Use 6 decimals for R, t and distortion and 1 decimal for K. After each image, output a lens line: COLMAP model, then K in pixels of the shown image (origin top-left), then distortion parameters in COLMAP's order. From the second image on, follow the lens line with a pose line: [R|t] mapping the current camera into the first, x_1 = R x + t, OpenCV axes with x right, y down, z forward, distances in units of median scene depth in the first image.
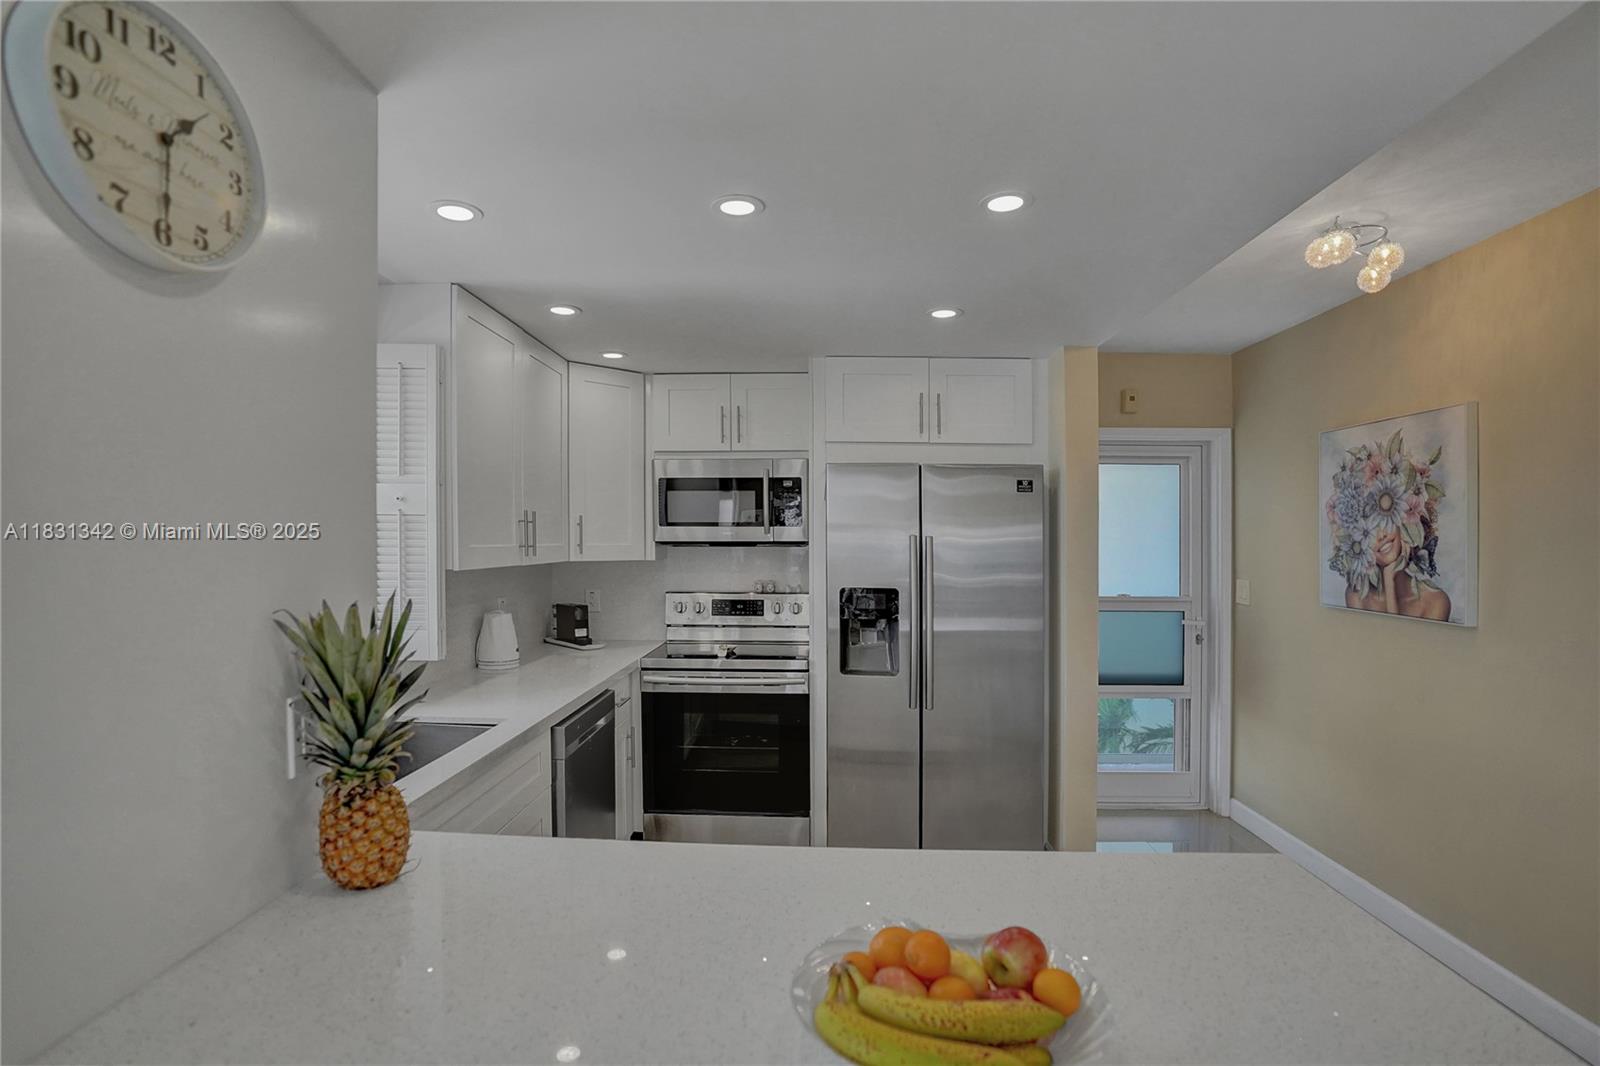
lens RADIAL K [[764.8, 0, 794.6], [0, 764.8, 514.8], [0, 0, 1]] dist [-0.065190, 0.022866]
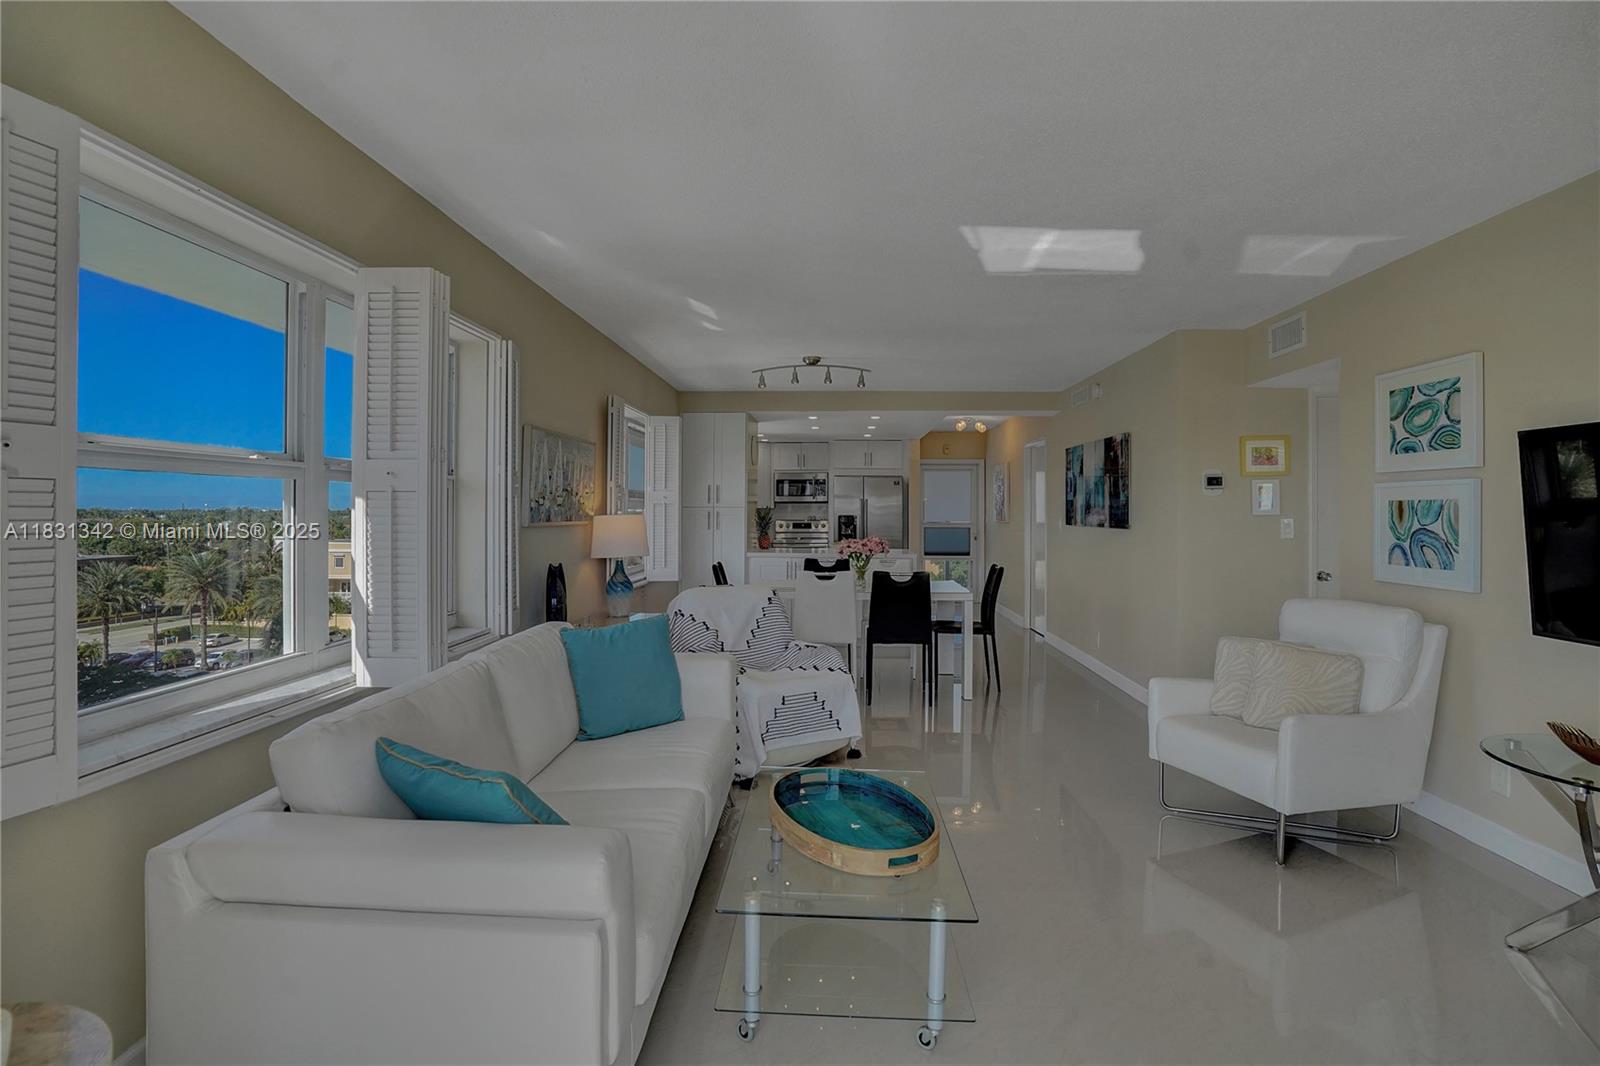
lens RADIAL K [[752.7, 0, 796.8], [0, 752.7, 510.4], [0, 0, 1]] dist [-0.068681, 0.027897]
pose [[0.999913, -0.001479, -0.013083, -0.071830], [0.001912, 0.999451, 0.033078, -0.029047], [0.013027, -0.033100, 0.999367, -2.104257]]
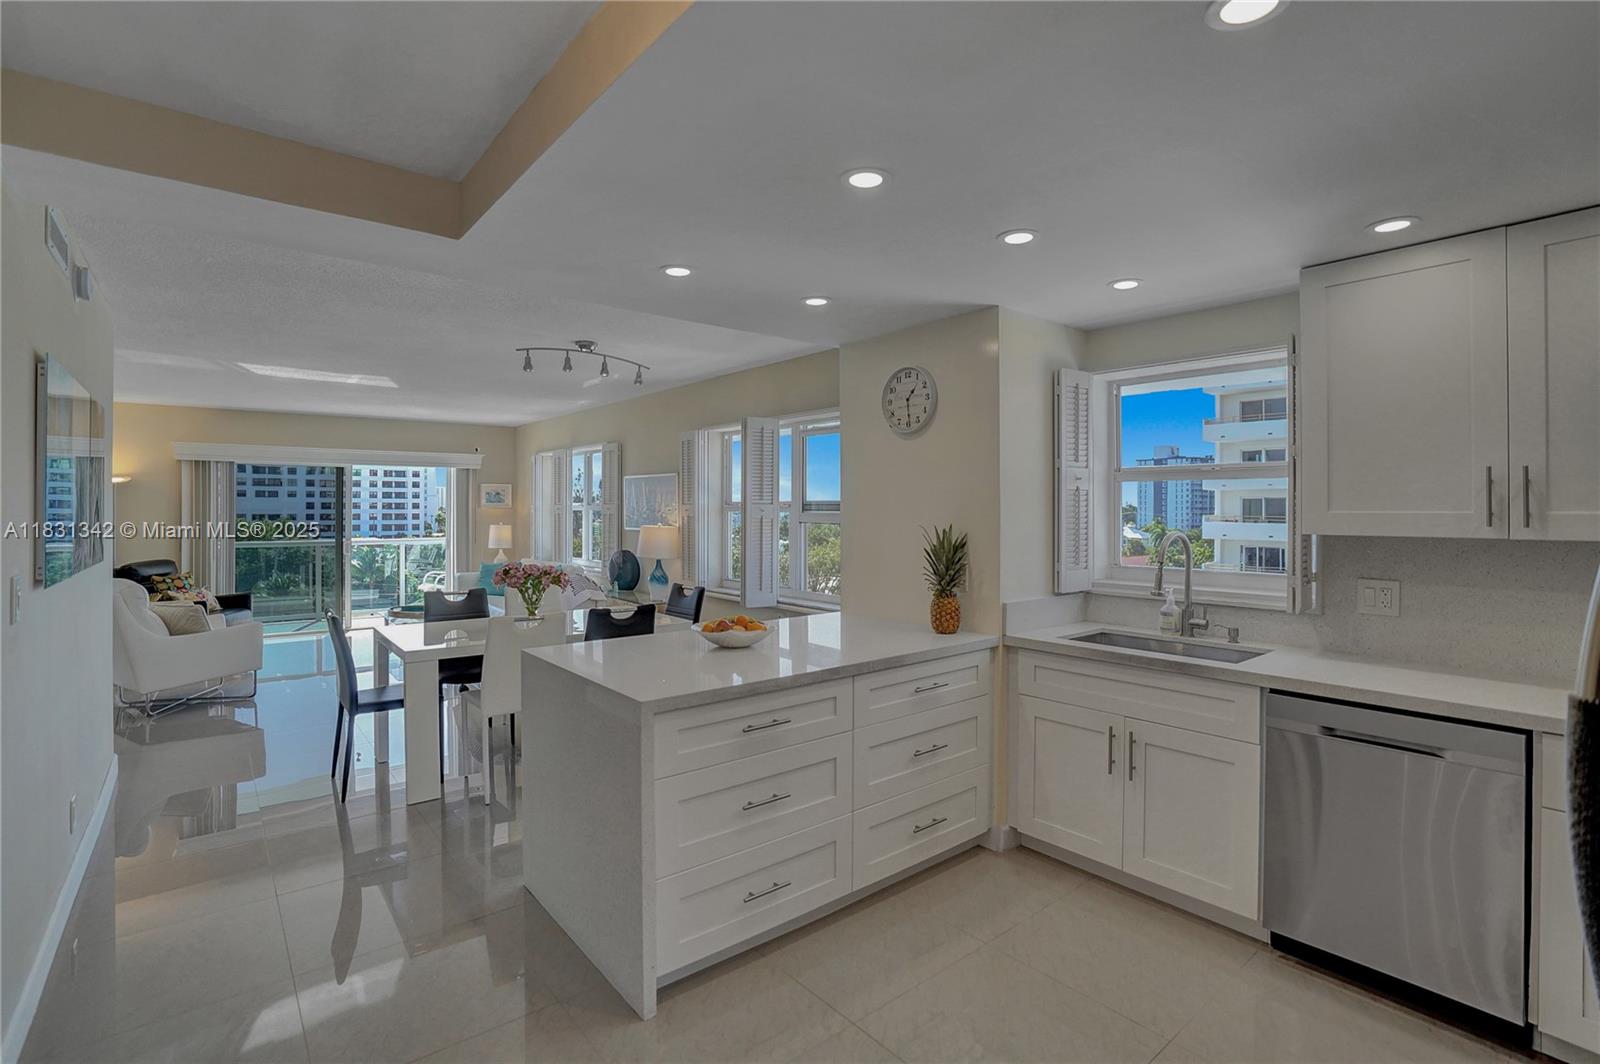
lens RADIAL K [[743.7, 0, 807.7], [0, 743.7, 512.8], [0, 0, 1]] dist [-0.085217, 0.033490]
pose [[-0.738984, -0.002780, -0.673717, 0.574156], [0.017019, 0.999595, -0.022792, 0.040914], [0.673508, -0.028309, -0.738638, 0.949807]]
